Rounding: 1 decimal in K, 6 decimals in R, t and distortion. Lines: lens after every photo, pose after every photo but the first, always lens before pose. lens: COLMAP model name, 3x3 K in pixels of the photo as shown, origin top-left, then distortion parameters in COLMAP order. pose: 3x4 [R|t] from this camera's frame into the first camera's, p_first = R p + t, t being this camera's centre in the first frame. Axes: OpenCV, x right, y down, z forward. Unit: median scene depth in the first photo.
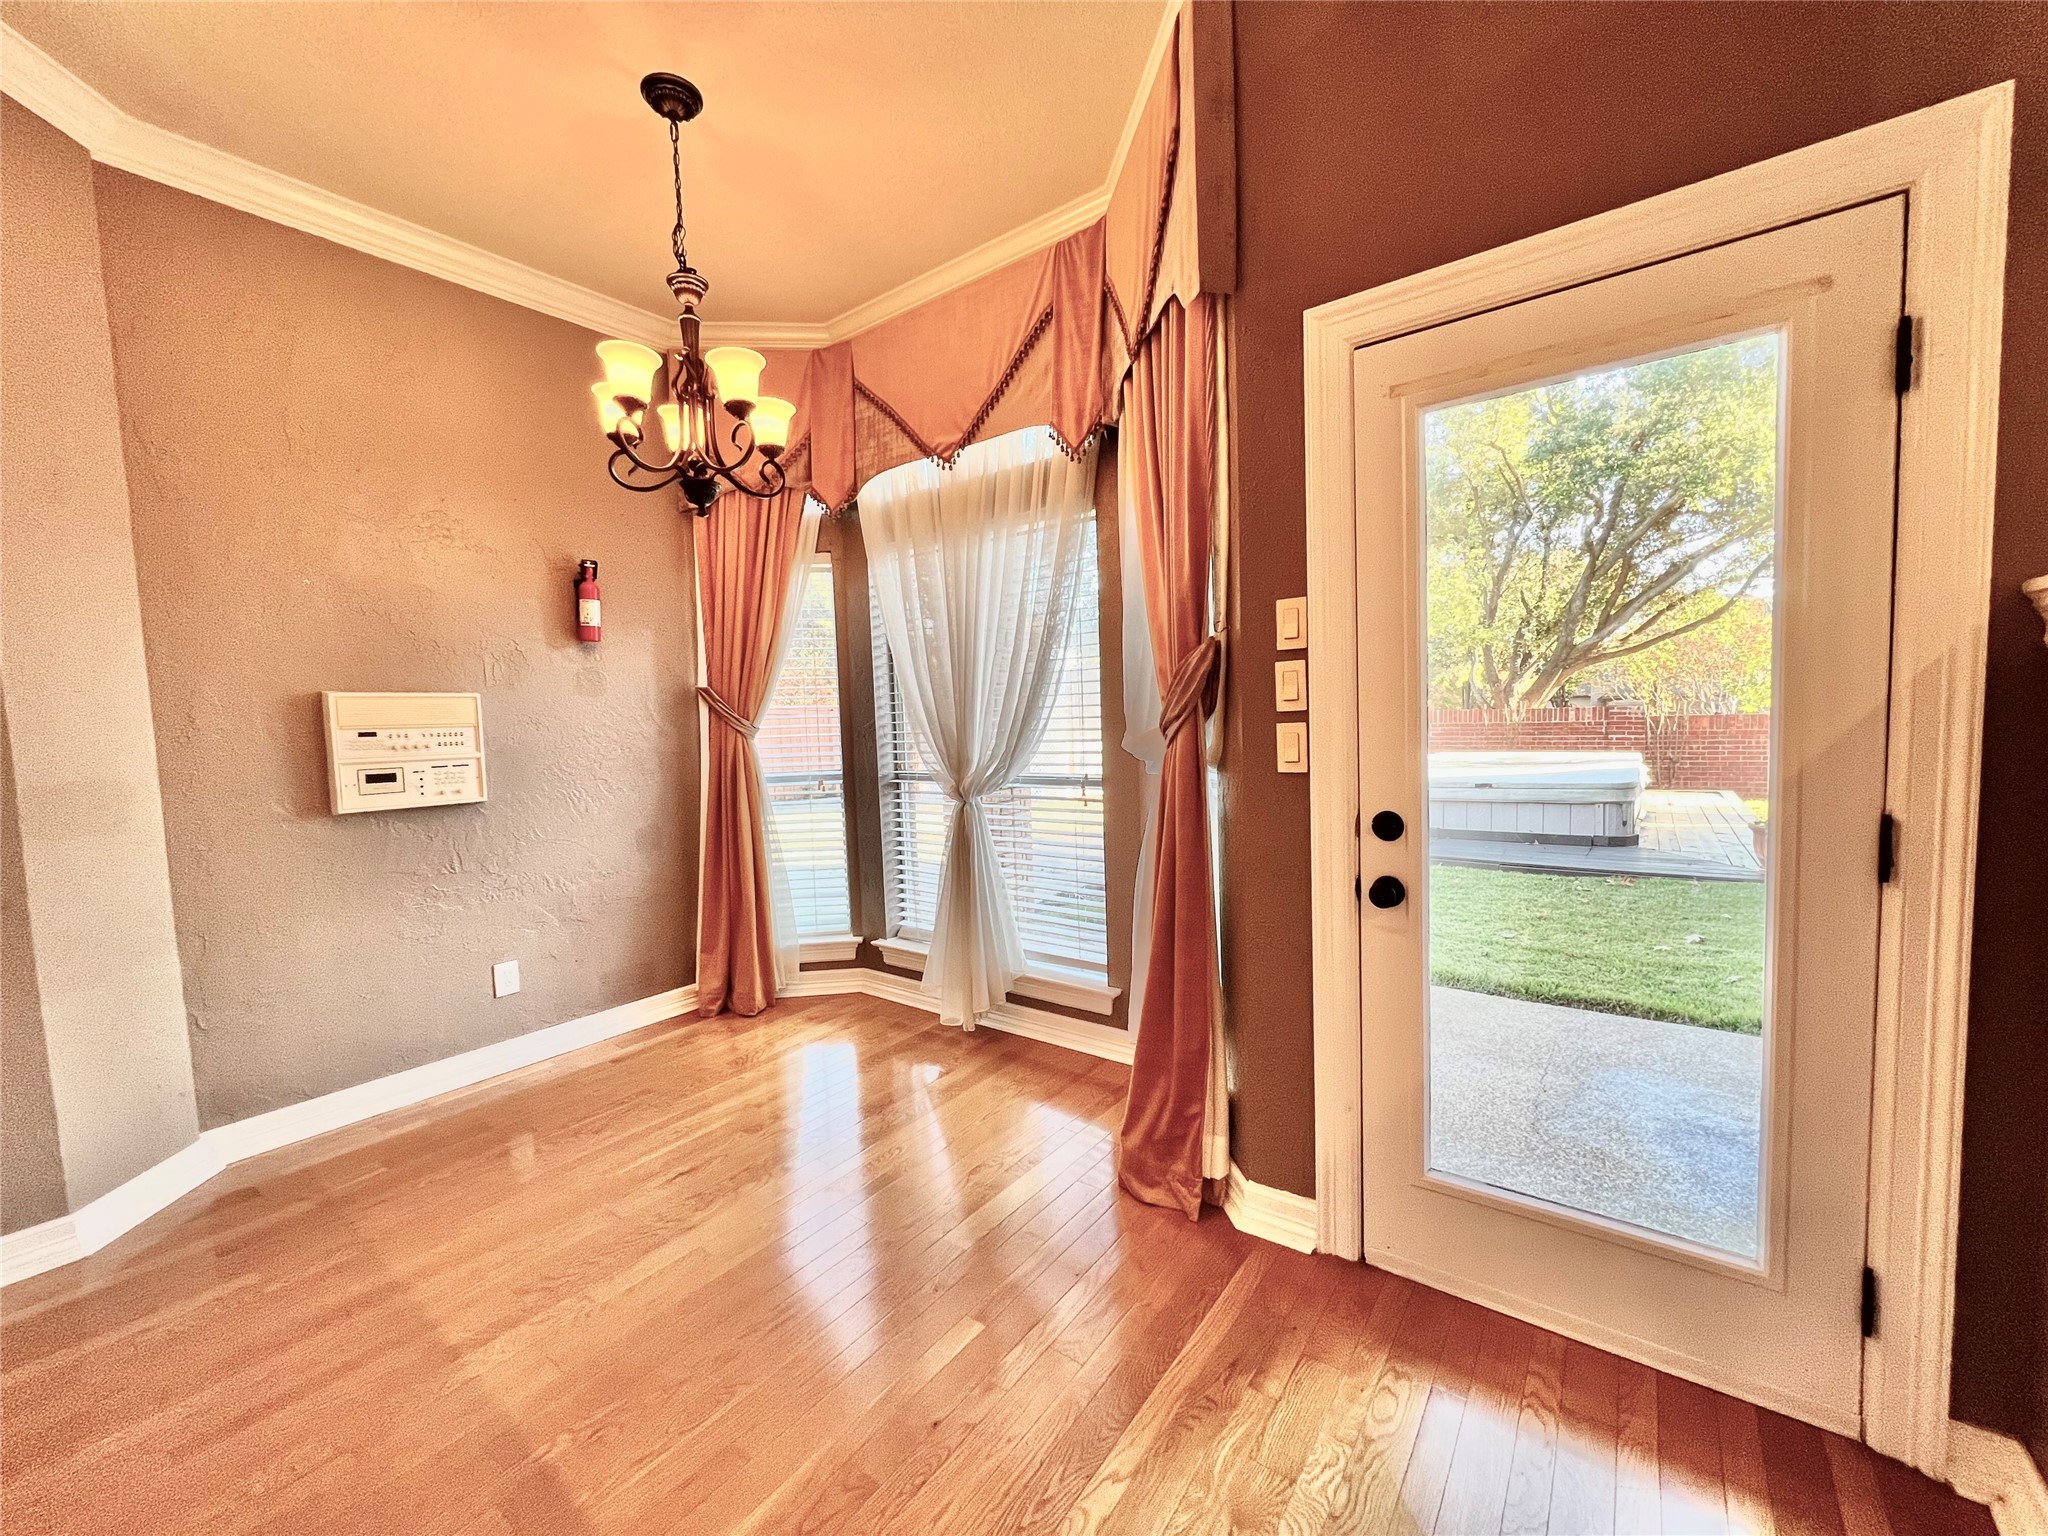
lens RADIAL K [[818.3, 0, 1028.6], [0, 818.3, 775.3], [0, 0, 1]] dist [-0.000711, 0.000620]
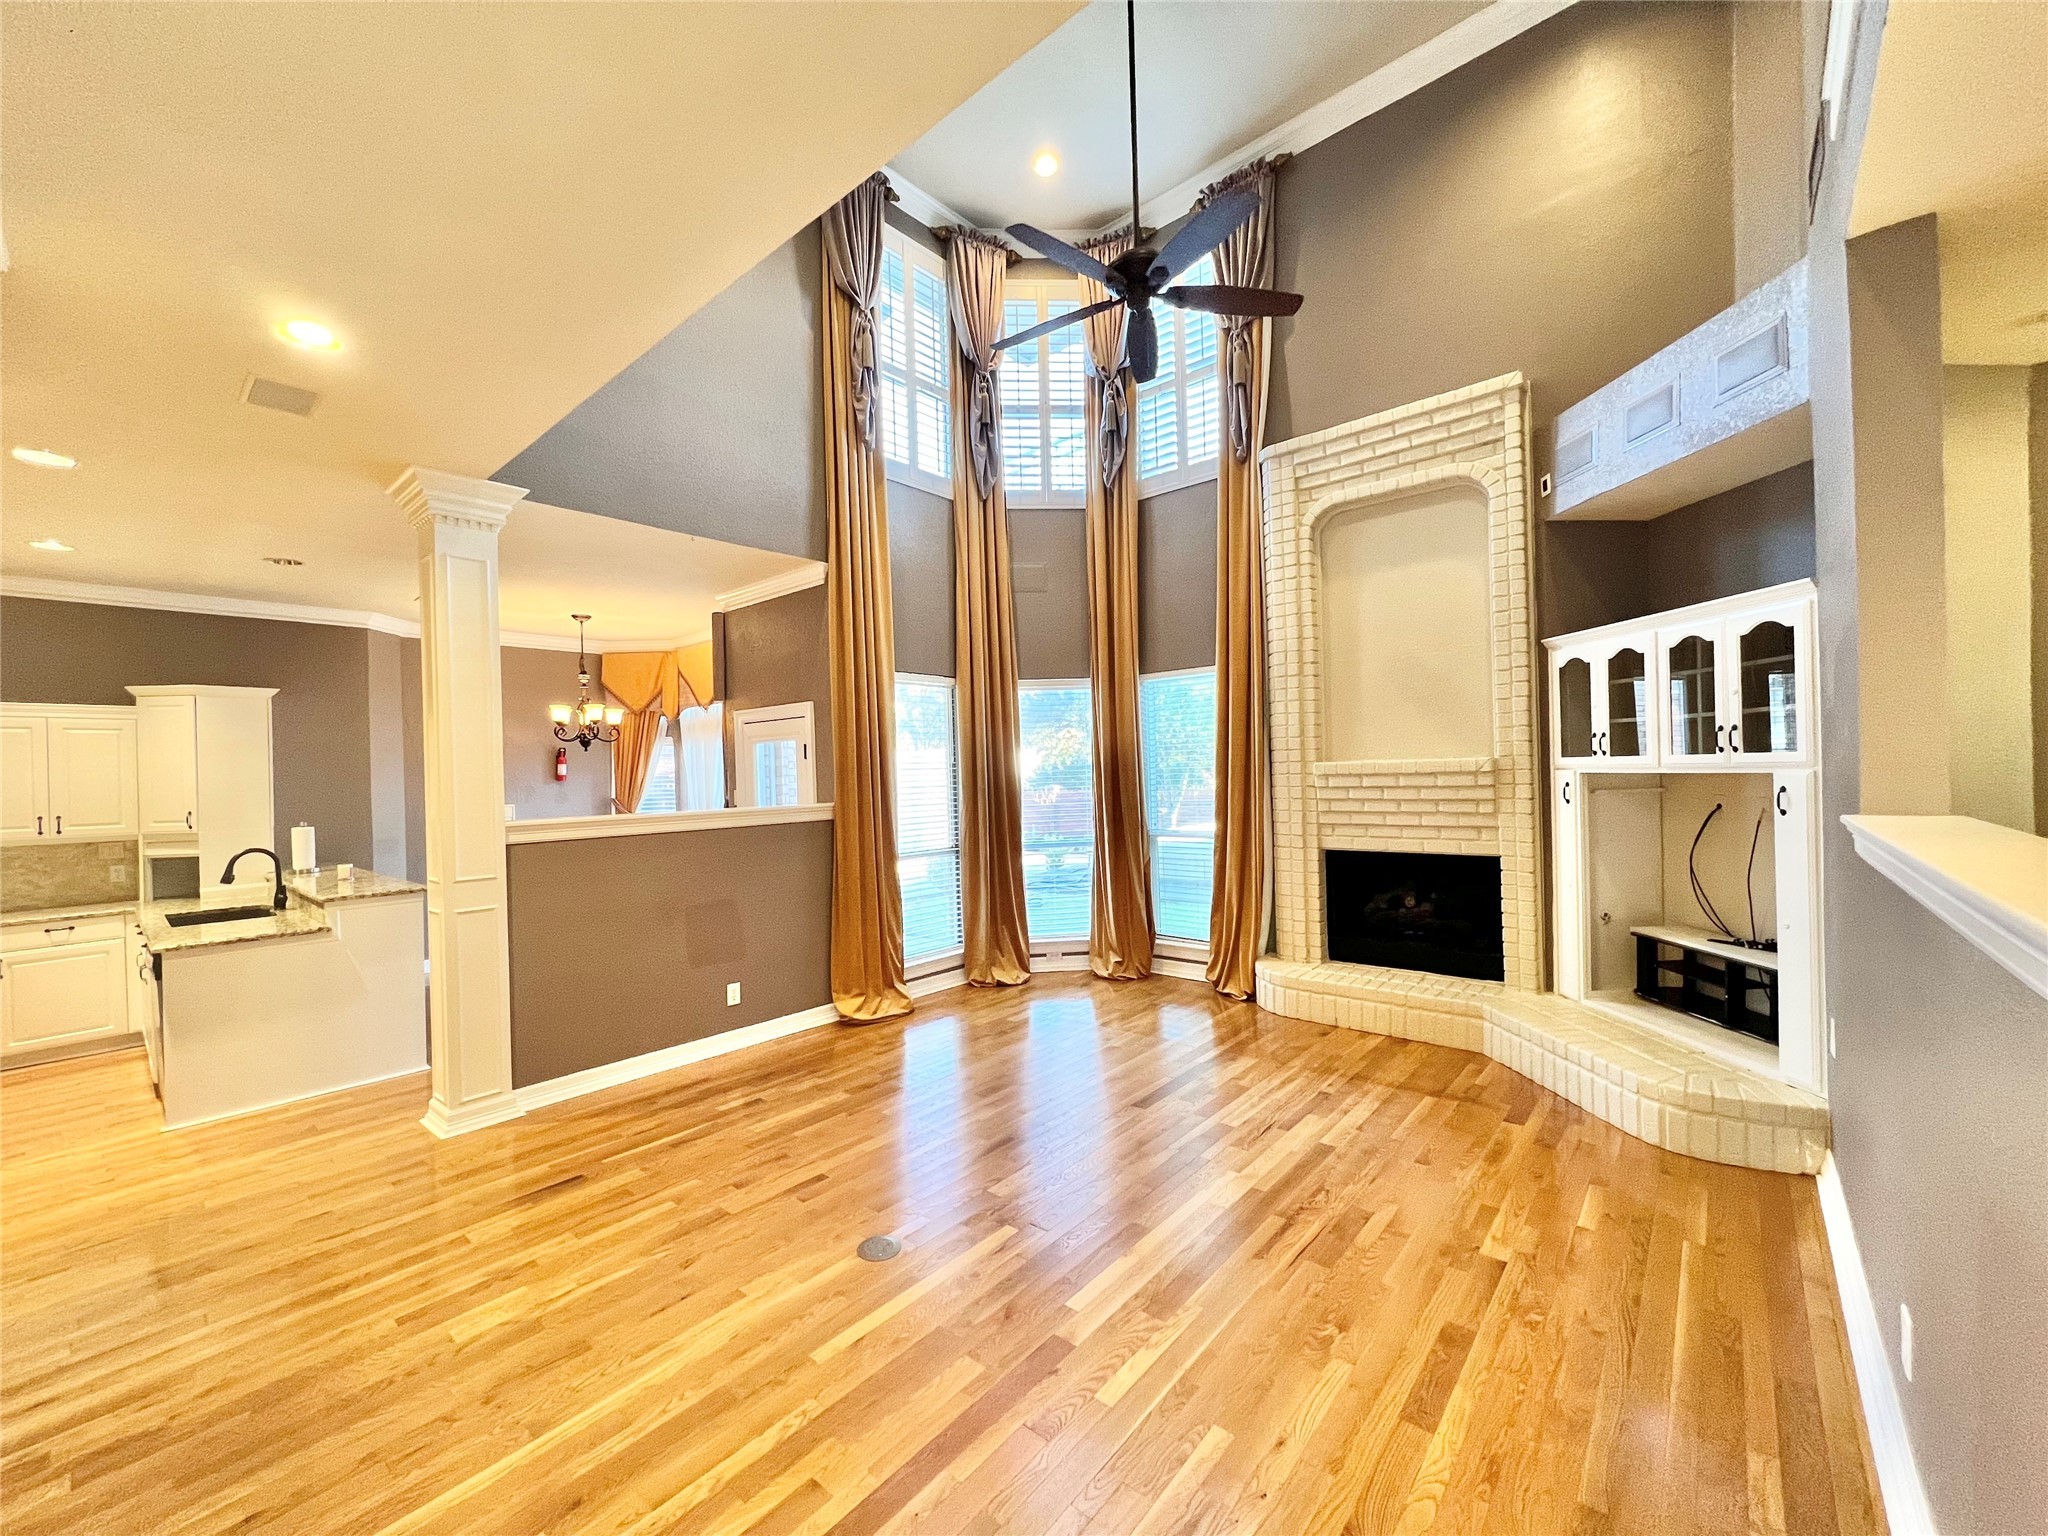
lens RADIAL K [[818.3, 0, 1027.1], [0, 818.3, 765.8], [0, 0, 1]] dist [-0.000711, 0.000620]
pose [[0.997868, 0.003823, -0.065157, 1.535961], [-0.008891, 0.996939, -0.077673, -0.050994], [0.064660, 0.078087, 0.994847, -2.036141]]
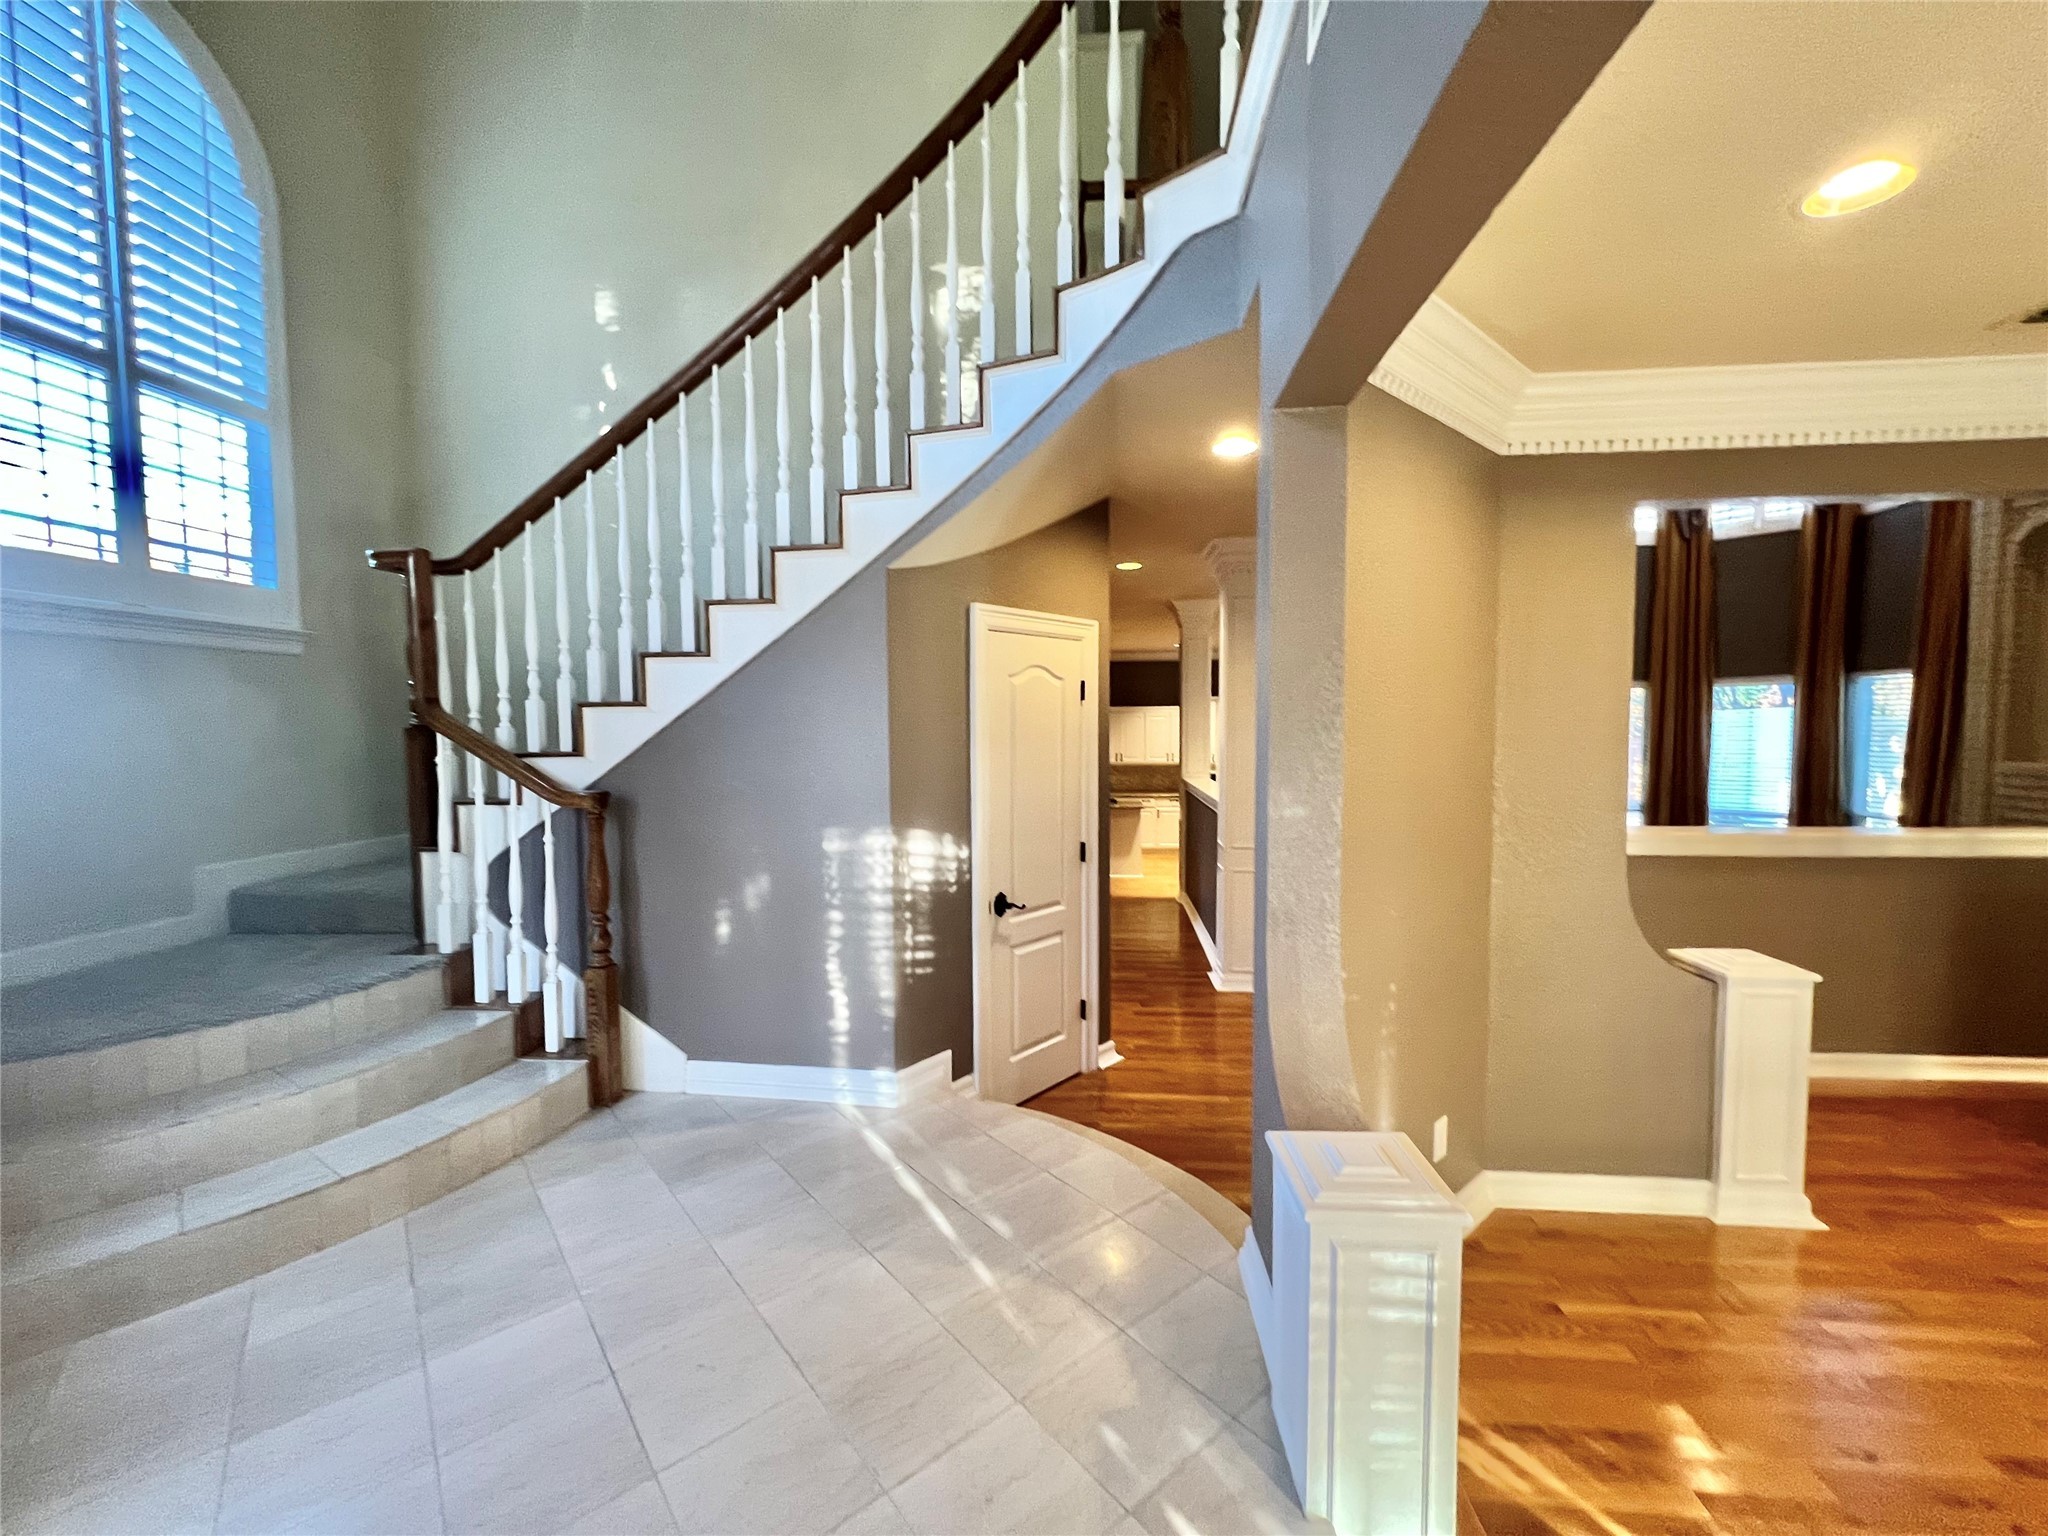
lens RADIAL K [[818.3, 0, 1027.1], [0, 818.3, 777.2], [0, 0, 1]] dist [-0.000711, 0.000620]
pose [[0.520652, 0.085552, -0.849472, 2.932006], [-0.079206, 0.995516, 0.051714, -0.097205], [0.850087, 0.040358, 0.525094, -3.773887]]
